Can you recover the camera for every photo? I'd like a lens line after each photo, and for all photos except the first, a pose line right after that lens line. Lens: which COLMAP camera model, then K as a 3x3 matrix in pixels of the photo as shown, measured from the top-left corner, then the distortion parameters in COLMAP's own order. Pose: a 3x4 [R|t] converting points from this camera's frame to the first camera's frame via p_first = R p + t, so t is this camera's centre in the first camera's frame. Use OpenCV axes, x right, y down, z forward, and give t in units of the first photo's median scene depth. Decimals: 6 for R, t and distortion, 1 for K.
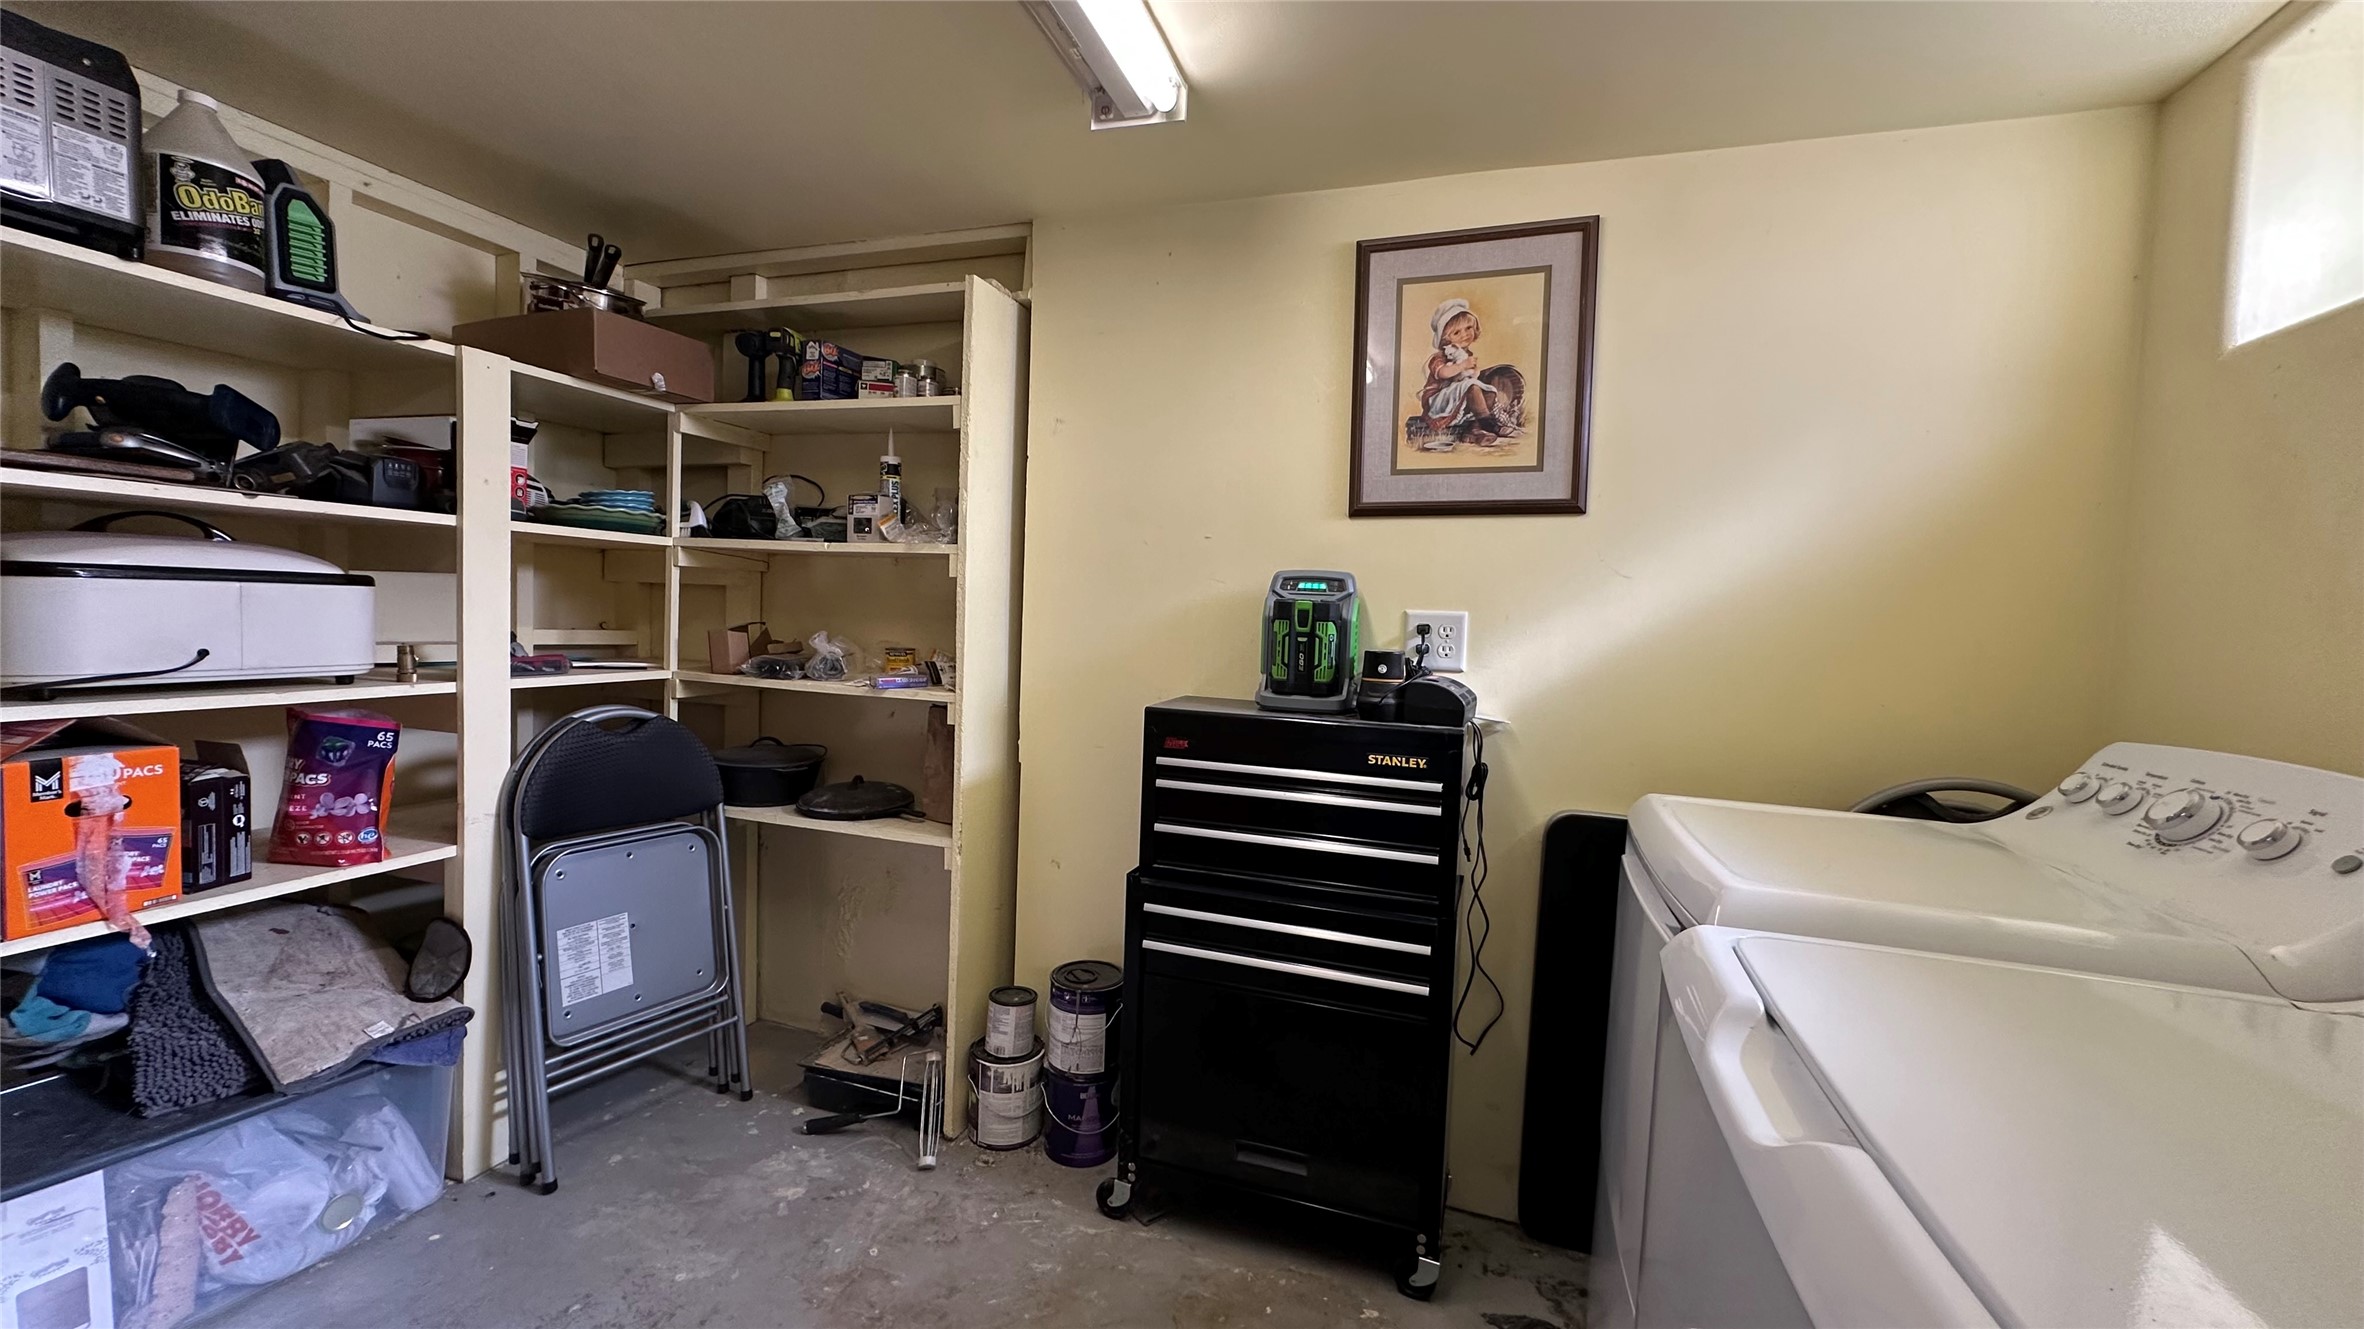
lens RADIAL K [[942.8, 0, 1181.4], [0, 942.8, 669.2], [0, 0, 1]] dist [-0.002216, 0.000210]
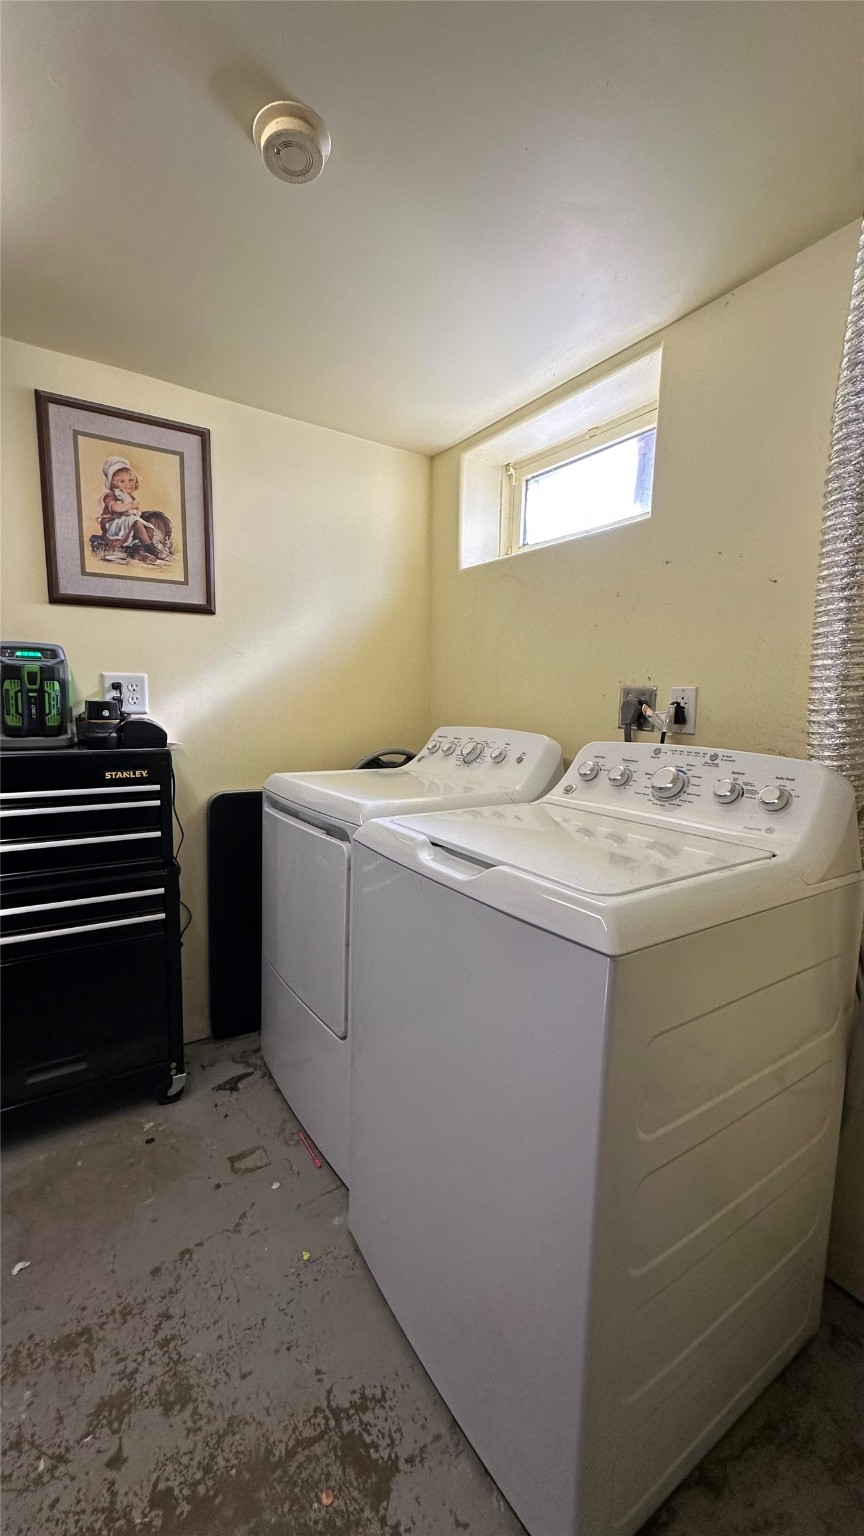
lens RADIAL K [[612.6, 0, 434.7], [0, 612.6, 773.0], [0, 0, 1]] dist [-0.002216, 0.000210]
pose [[0.607936, -0.124889, 0.784103, -0.218231], [0.049435, 0.991590, 0.119609, 0.002967], [-0.792446, -0.033953, 0.608997, 0.019758]]
